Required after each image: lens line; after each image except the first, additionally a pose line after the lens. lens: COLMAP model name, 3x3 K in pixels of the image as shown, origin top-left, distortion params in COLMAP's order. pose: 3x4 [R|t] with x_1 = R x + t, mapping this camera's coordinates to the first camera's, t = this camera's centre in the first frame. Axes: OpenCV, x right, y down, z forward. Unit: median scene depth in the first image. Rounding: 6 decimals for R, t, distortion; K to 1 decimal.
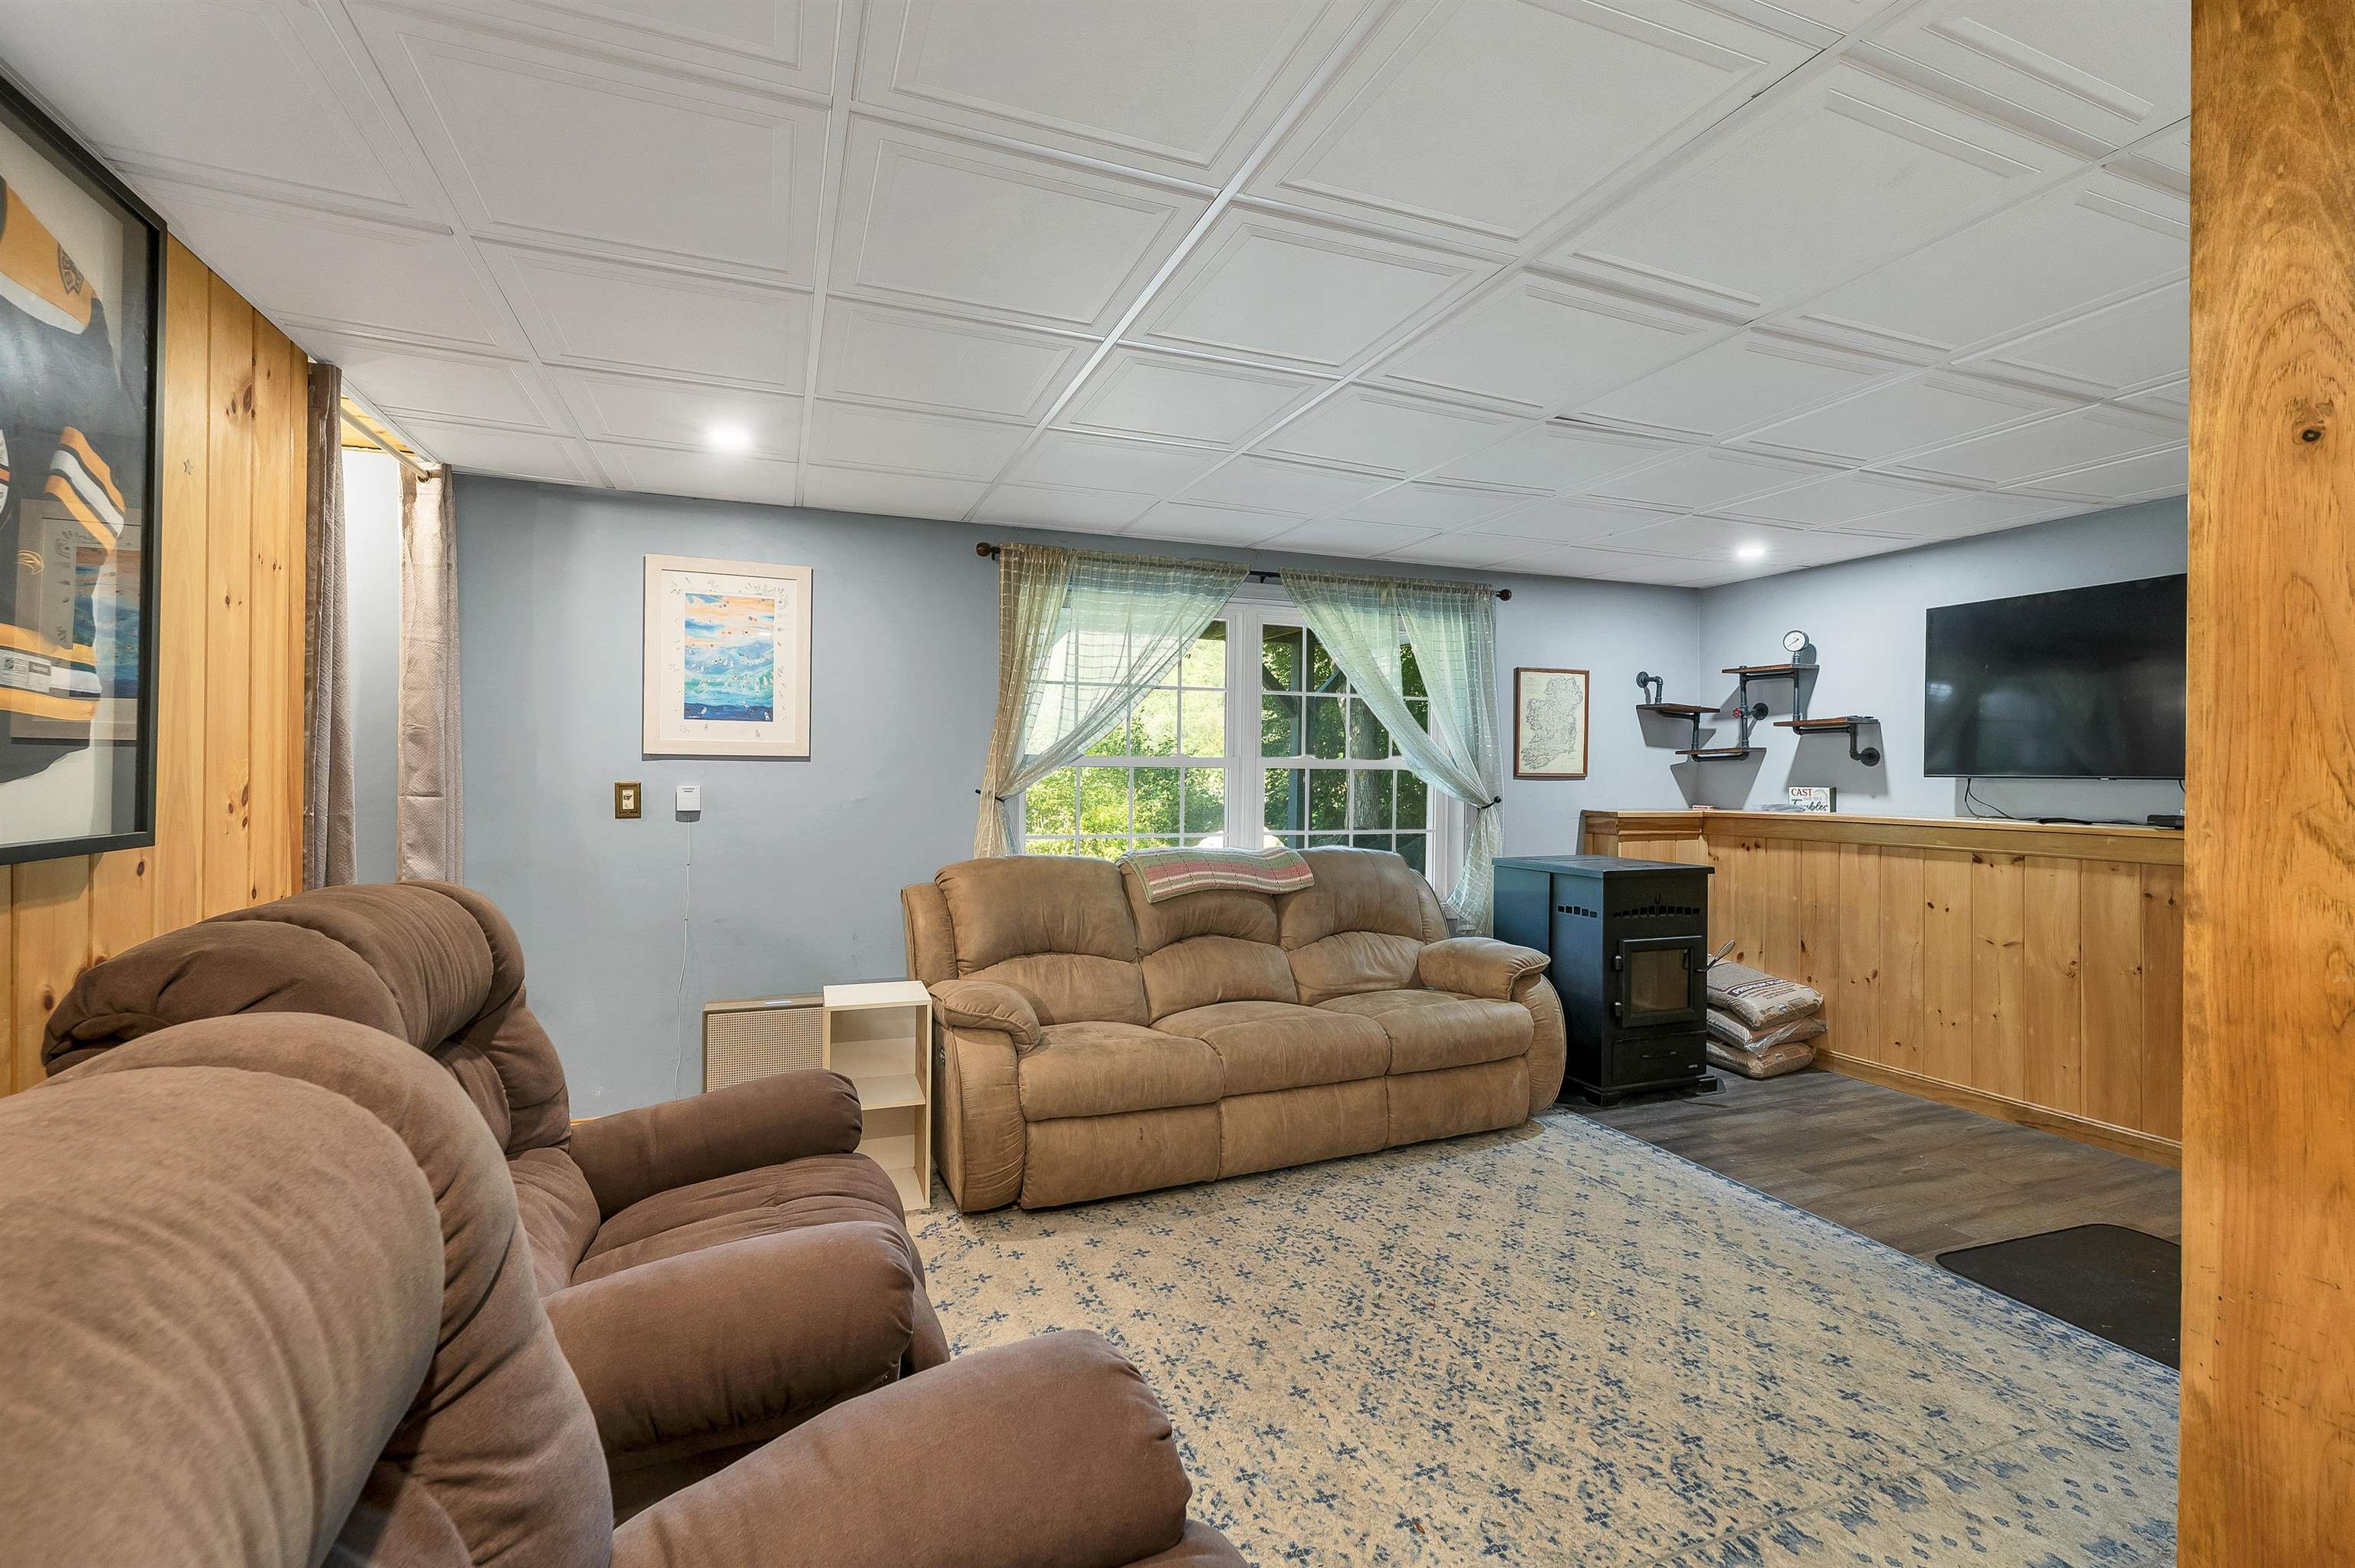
lens RADIAL K [[1001.4, 0, 1179.0], [0, 1001.4, 774.5], [0, 0, 1]] dist [-0.001298, 0.000366]
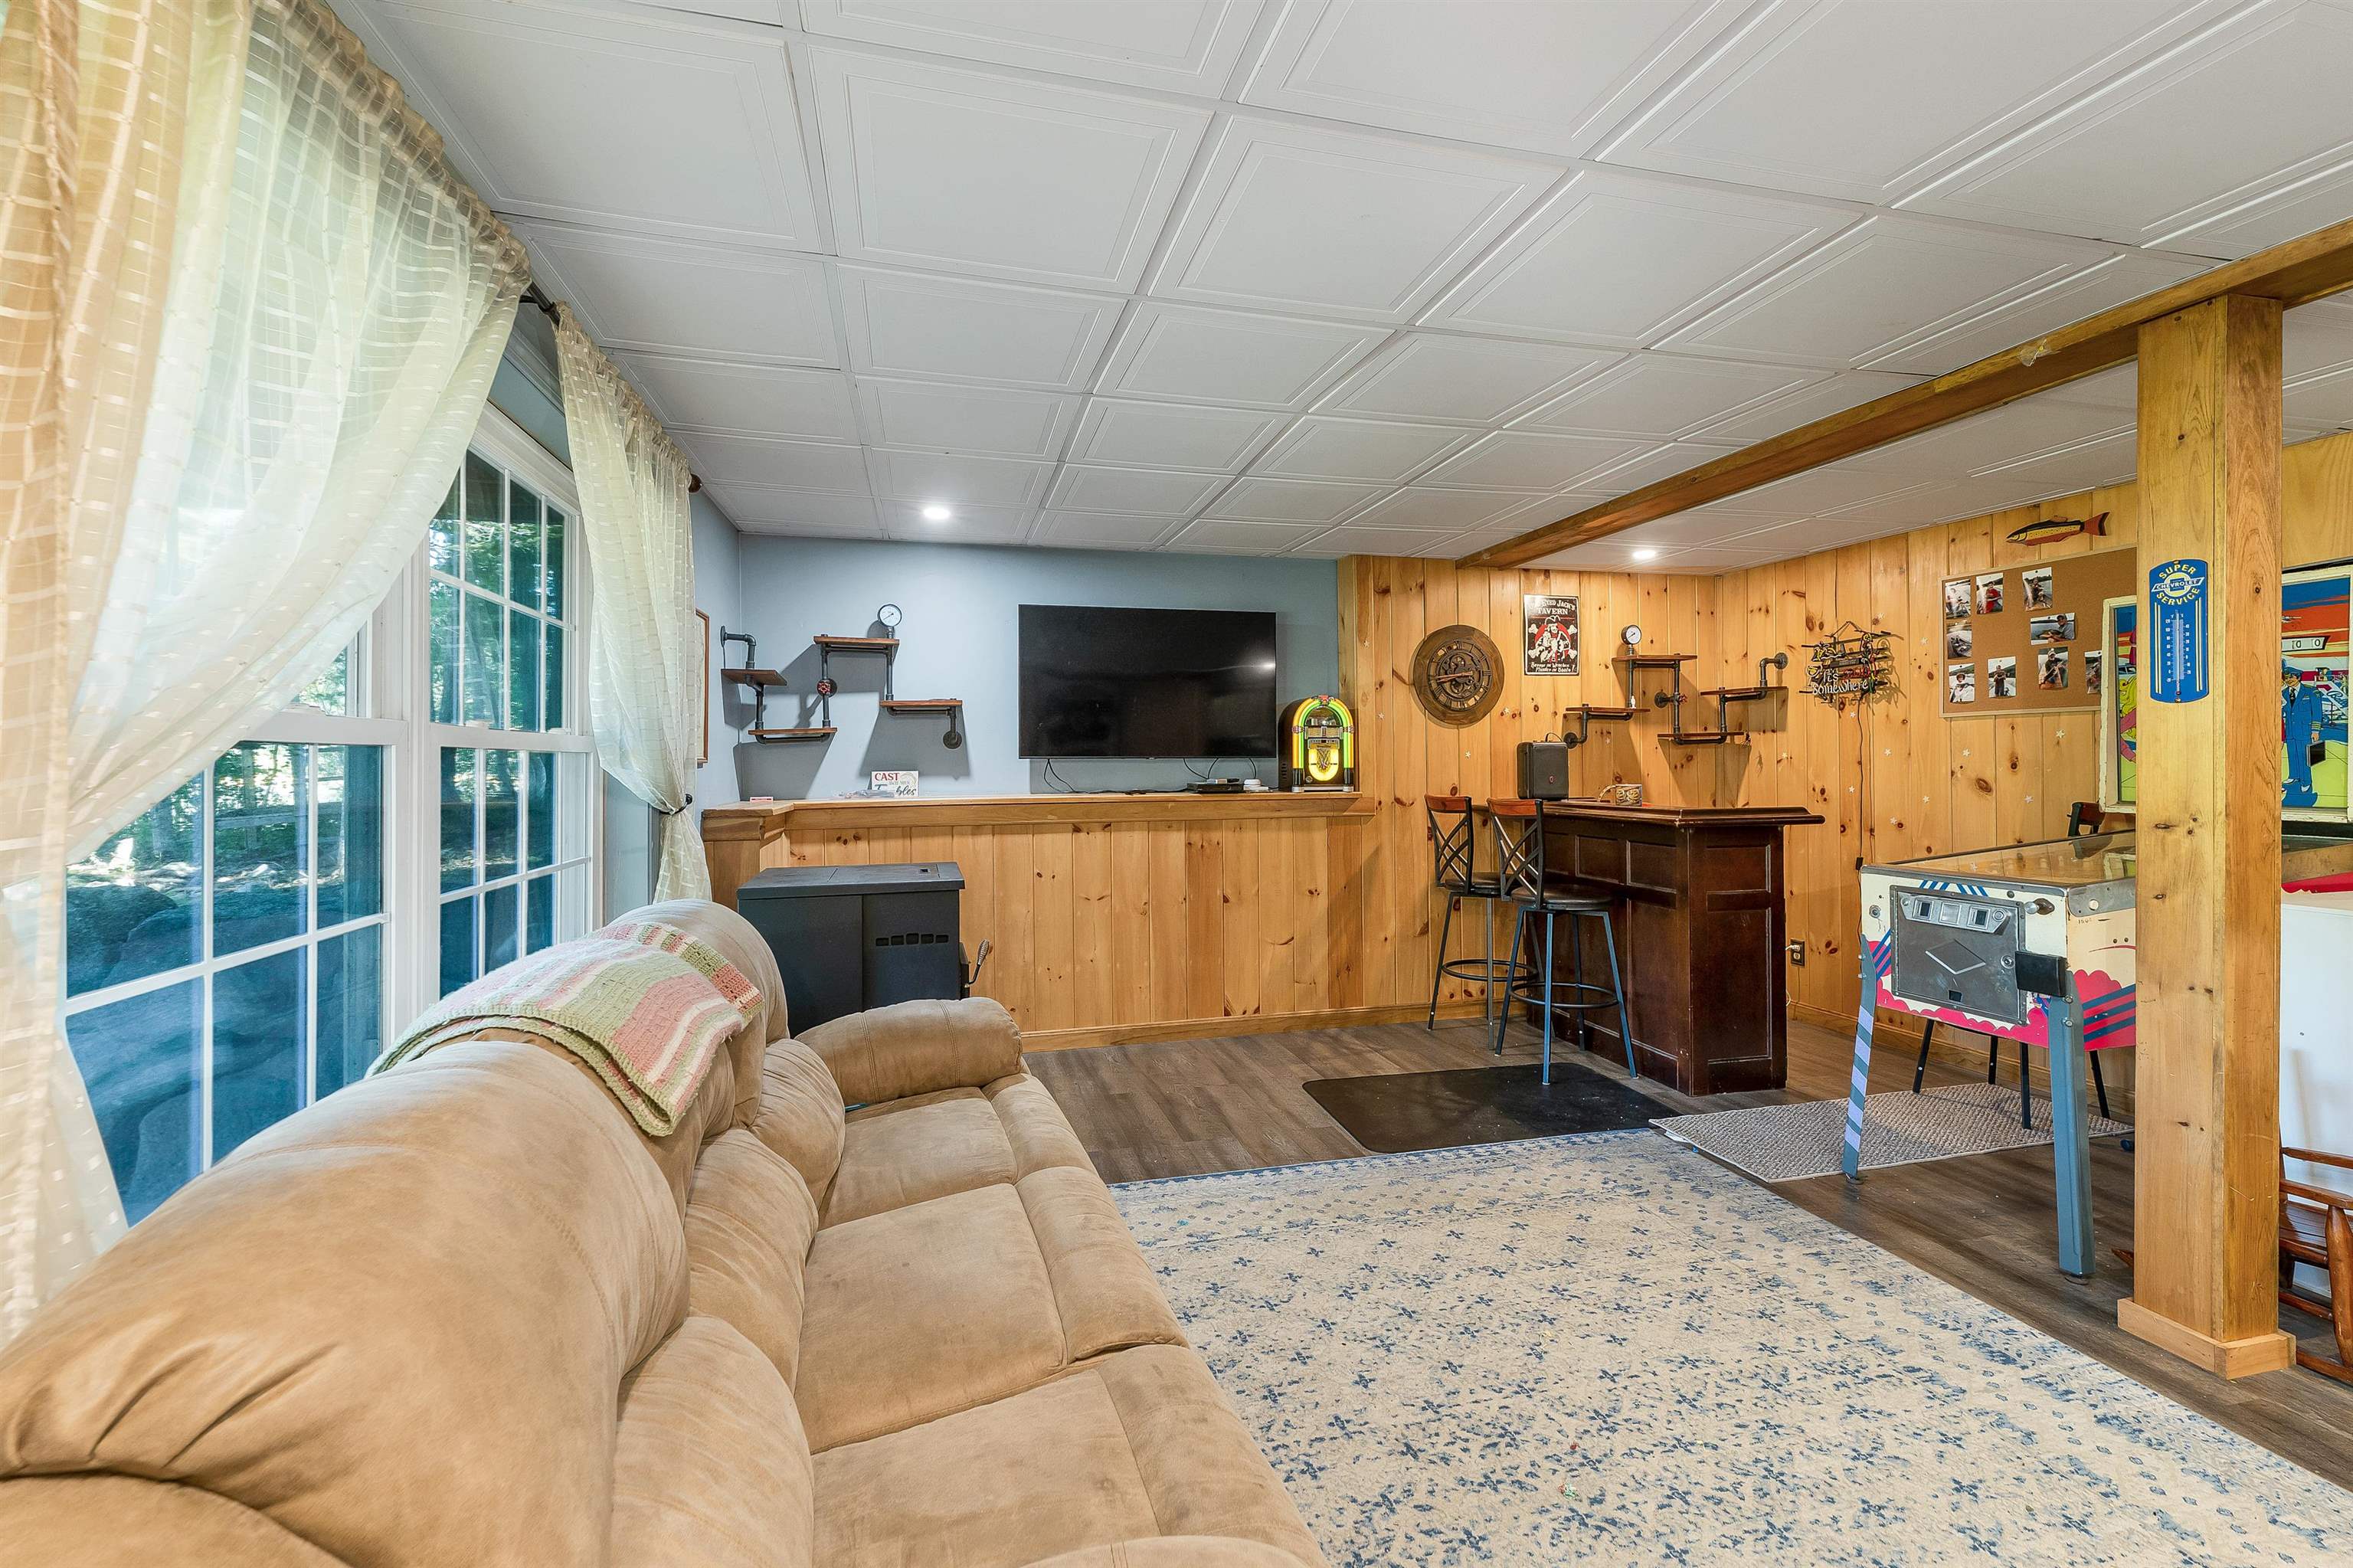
lens RADIAL K [[1000.7, 0, 1175.3], [0, 1000.7, 758.7], [0, 0, 1]] dist [-0.001298, 0.000366]
pose [[0.145670, -0.006450, 0.989312, -0.428029], [0.010844, 0.999929, 0.004923, -0.001842], [-0.989274, 0.010011, 0.145730, 0.934058]]
